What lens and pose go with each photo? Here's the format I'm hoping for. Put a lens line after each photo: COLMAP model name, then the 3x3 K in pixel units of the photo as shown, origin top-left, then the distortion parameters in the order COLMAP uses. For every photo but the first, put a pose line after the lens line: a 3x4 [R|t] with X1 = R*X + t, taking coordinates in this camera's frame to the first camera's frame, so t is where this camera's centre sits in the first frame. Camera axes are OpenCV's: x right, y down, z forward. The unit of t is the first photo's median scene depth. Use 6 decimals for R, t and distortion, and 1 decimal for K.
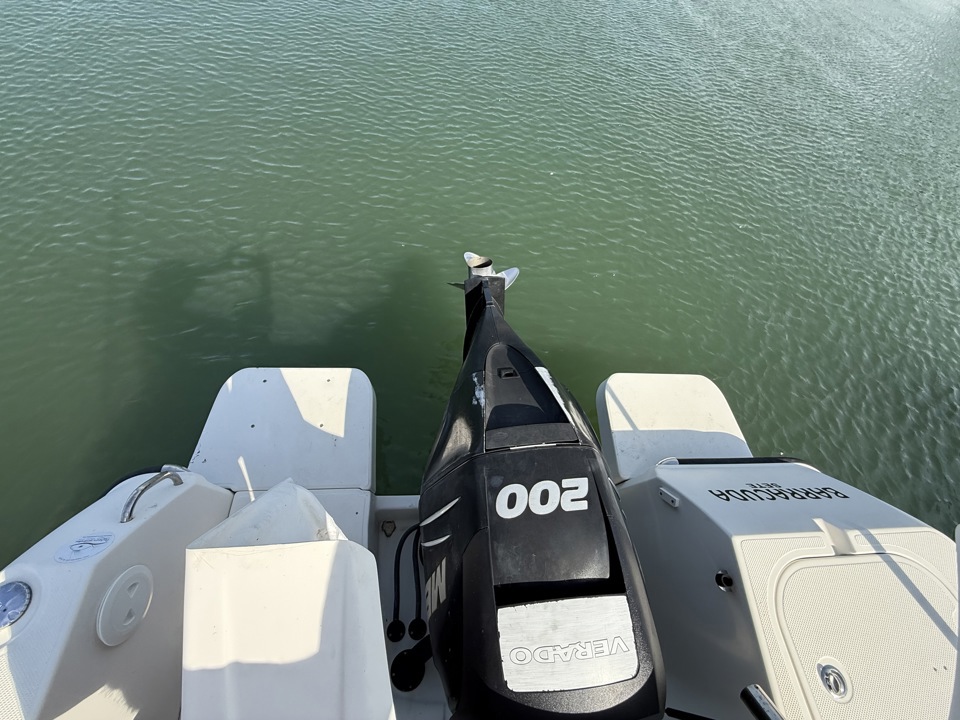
lens RADIAL K [[381.4, 0, 475.9], [0, 381.4, 360.5], [0, 0, 1]] dist [-0.001950, 0.000106]
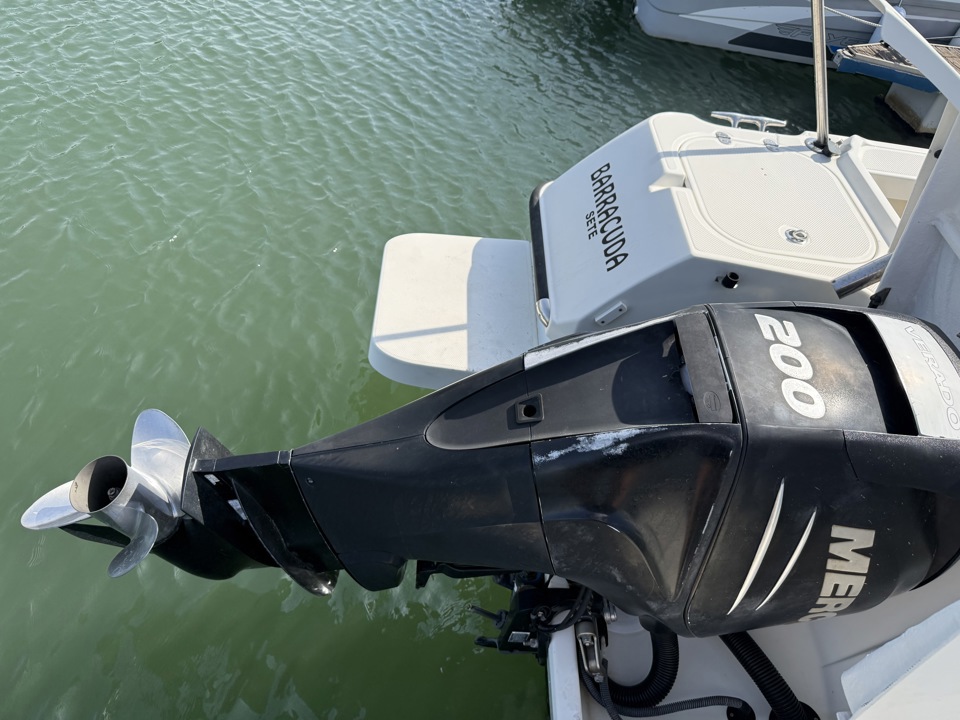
lens RADIAL K [[675.6, 0, 480.0], [0, 675.6, 360.0], [0, 0, 1]] dist [0.071762, -0.136776]
pose [[0.069331, -0.810726, 0.581306, -0.410528], [0.783863, 0.404700, 0.470931, -0.485858], [-0.617051, 0.423015, 0.663556, 0.294914]]
